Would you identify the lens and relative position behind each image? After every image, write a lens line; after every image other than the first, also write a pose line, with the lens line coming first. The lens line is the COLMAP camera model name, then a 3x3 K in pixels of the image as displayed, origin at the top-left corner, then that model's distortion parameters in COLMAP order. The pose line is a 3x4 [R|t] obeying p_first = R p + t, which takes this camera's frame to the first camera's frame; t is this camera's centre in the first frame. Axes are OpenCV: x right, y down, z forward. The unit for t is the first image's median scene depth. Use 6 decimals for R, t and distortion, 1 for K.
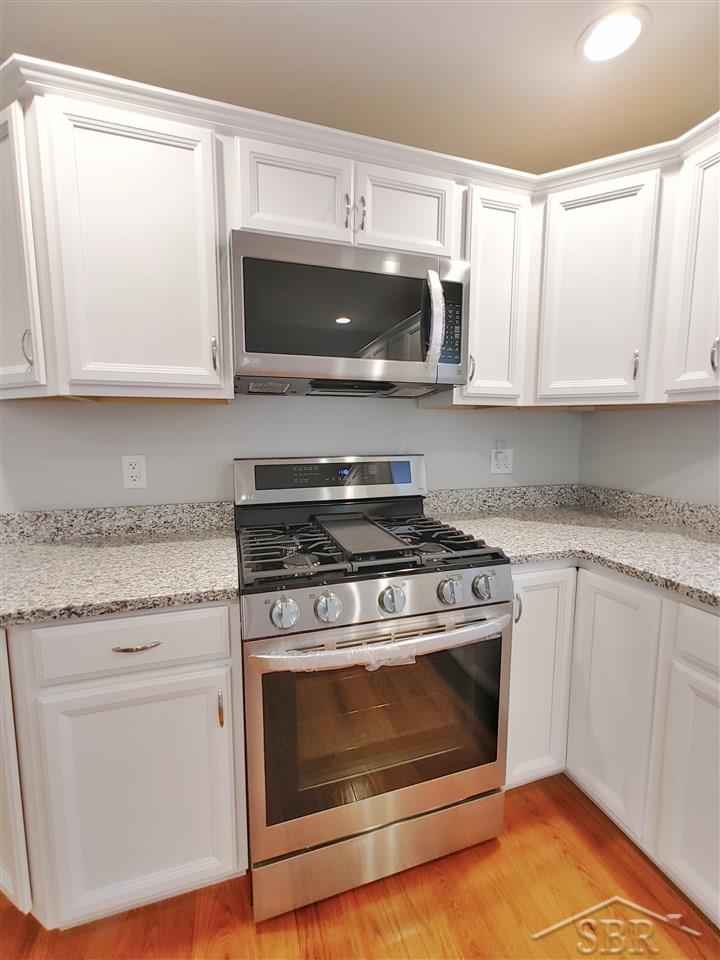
lens RADIAL K [[411.3, 0, 363.6], [0, 411.3, 477.7], [0, 0, 1]] dist [-0.001392, 0.001488]
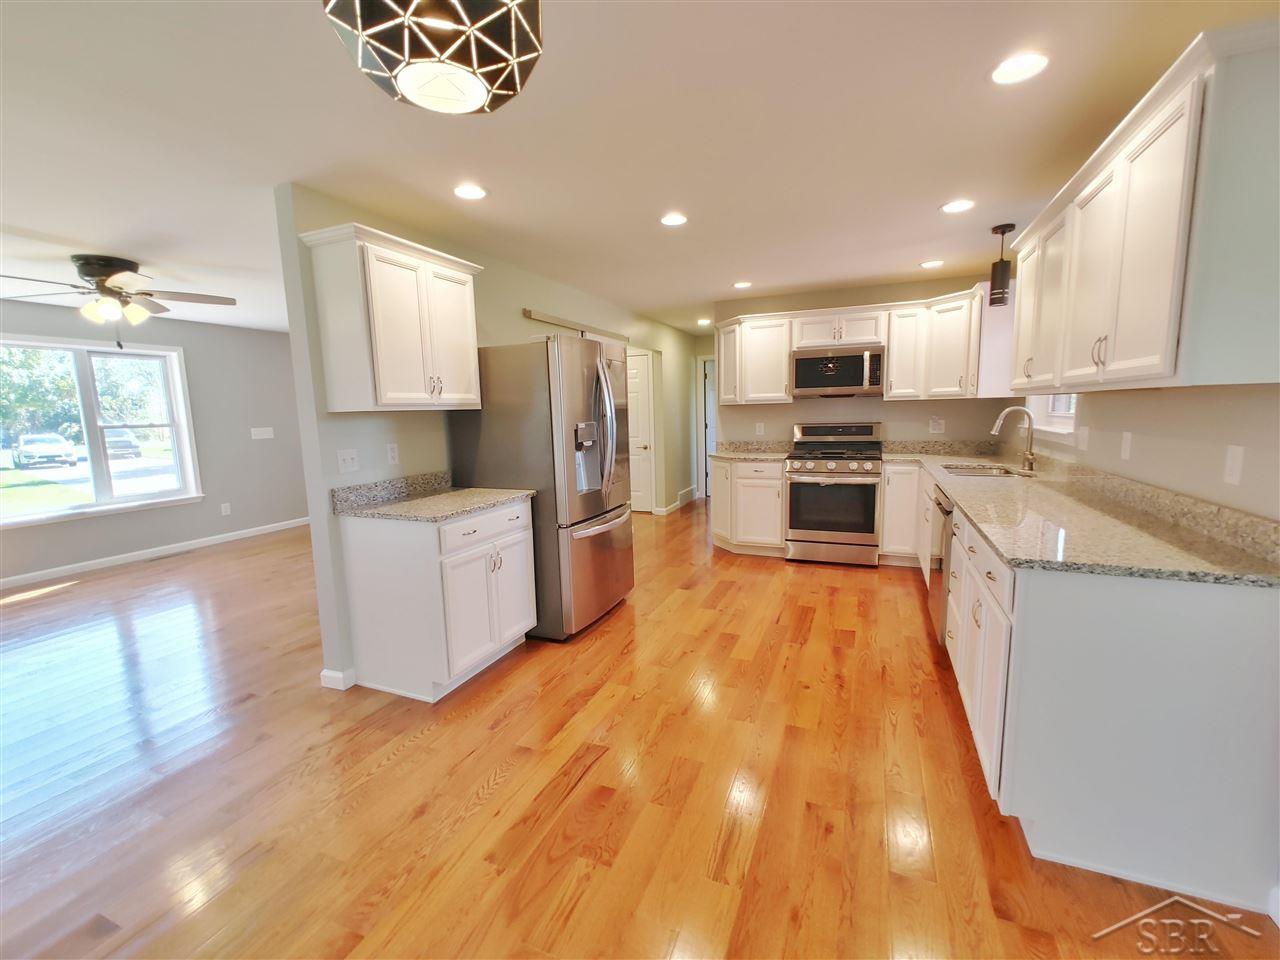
lens RADIAL K [[548.4, 0, 637.7], [0, 548.4, 485.7], [0, 0, 1]] dist [-0.001392, 0.001488]
pose [[0.755091, 0.069402, -0.651936, 1.413480], [-0.048656, 0.997571, 0.049842, 0.252836], [0.653812, -0.005914, 0.756634, -2.630197]]
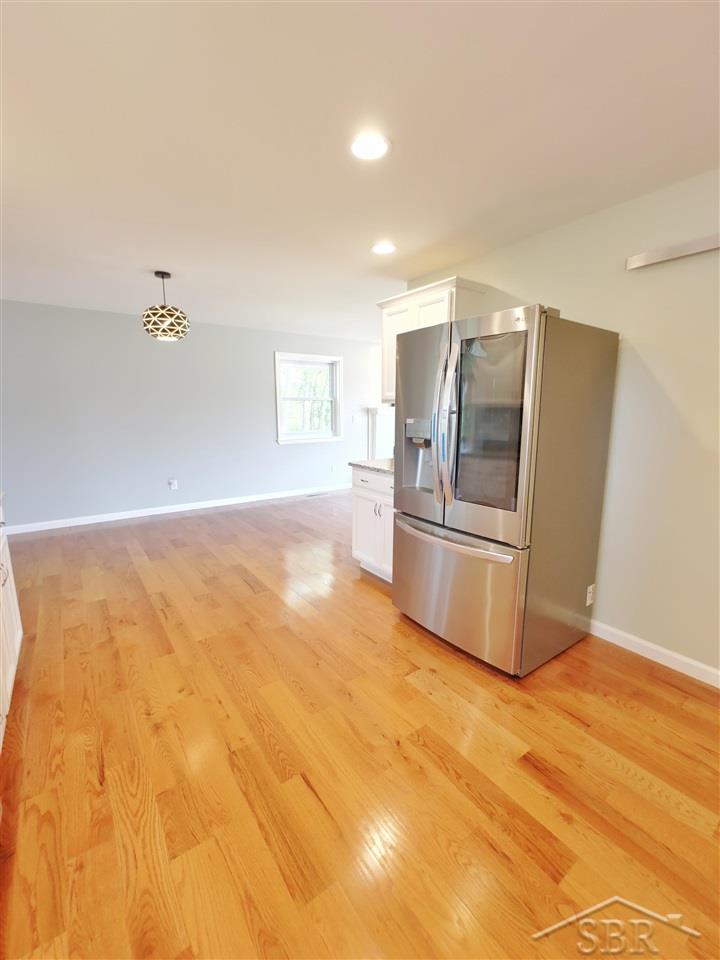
lens RADIAL K [[411.3, 0, 357.9], [0, 411.3, 478.5], [0, 0, 1]] dist [-0.001392, 0.001488]
pose [[-0.954336, 0.048771, -0.294728, 0.389820], [-0.036082, 0.960542, 0.275784, -0.127631], [0.296549, 0.273825, -0.914920, 0.710885]]
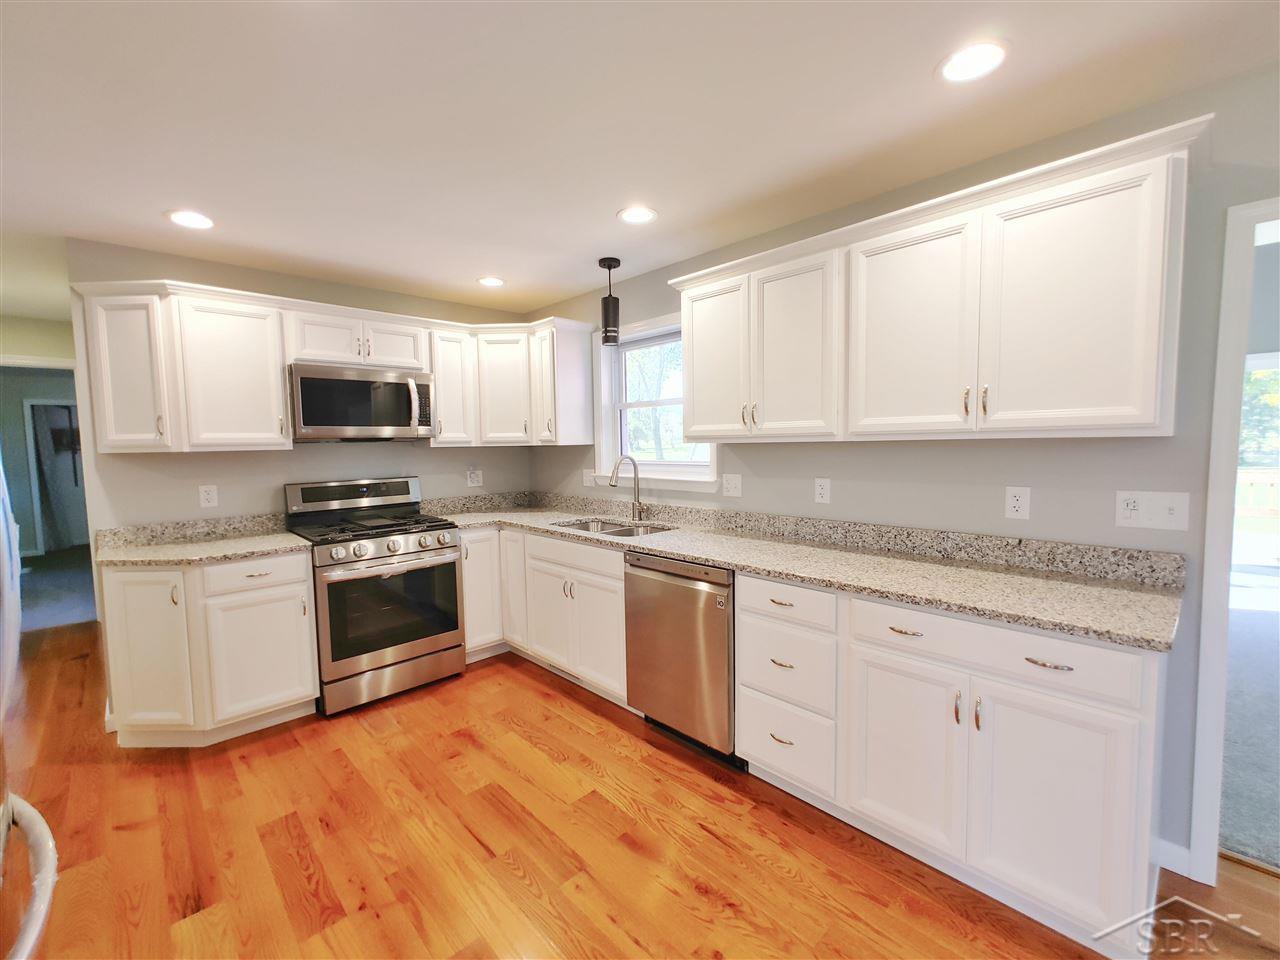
lens RADIAL K [[548.4, 0, 638.9], [0, 548.4, 479.9], [0, 0, 1]] dist [-0.001392, 0.001488]
pose [[0.902462, -0.047864, 0.428103, 0.011970], [0.068934, 0.997047, -0.033840, 0.115961], [-0.425219, 0.060051, 0.903096, -1.689958]]
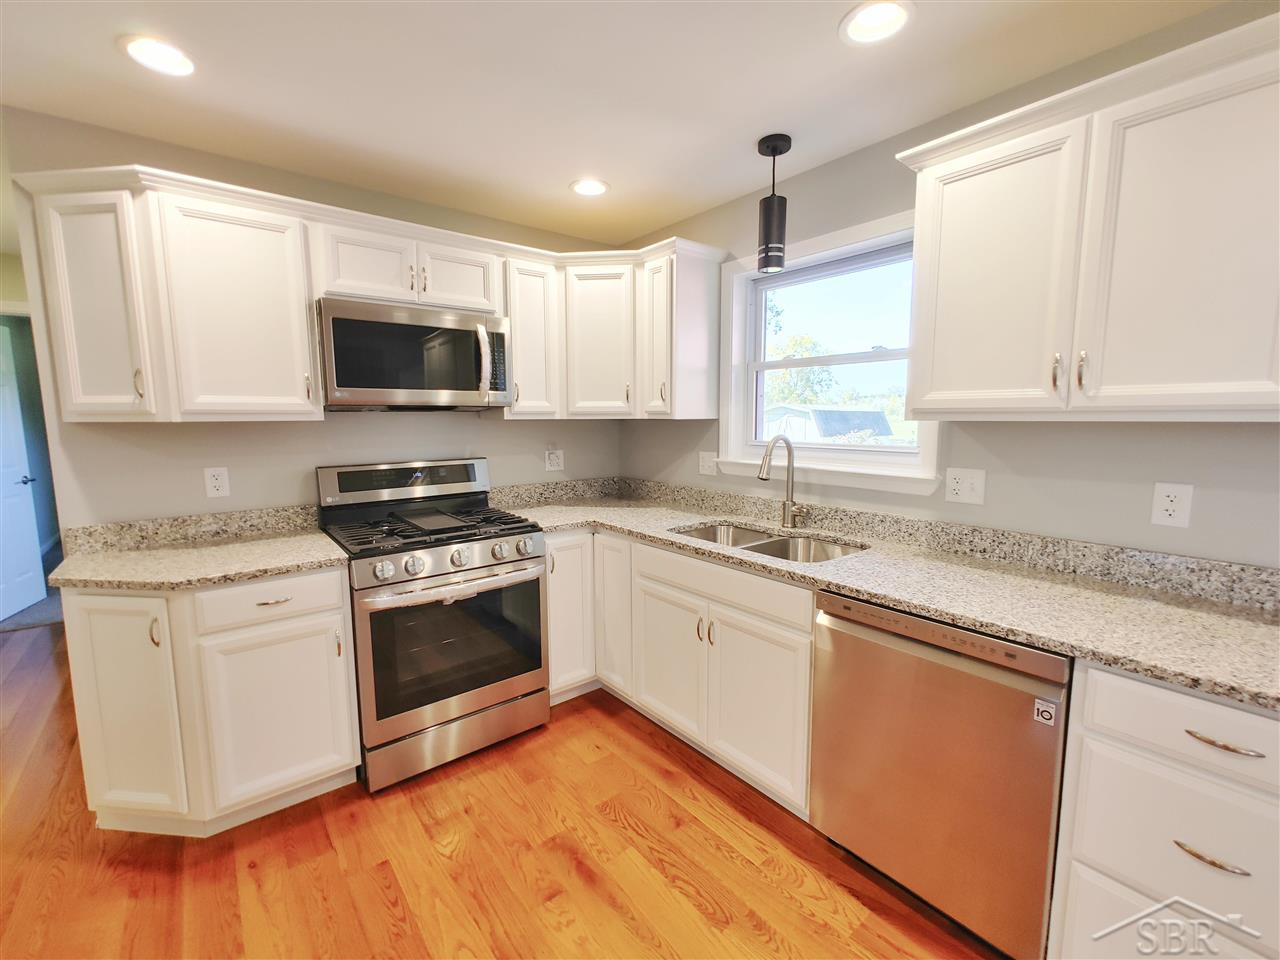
lens RADIAL K [[548.4, 0, 630.2], [0, 548.4, 481.3], [0, 0, 1]] dist [-0.001392, 0.001488]
pose [[0.938342, -0.047402, 0.342444, -0.015419], [0.045797, 0.998869, 0.012778, 0.016741], [-0.342663, 0.003693, 0.939451, -0.886150]]
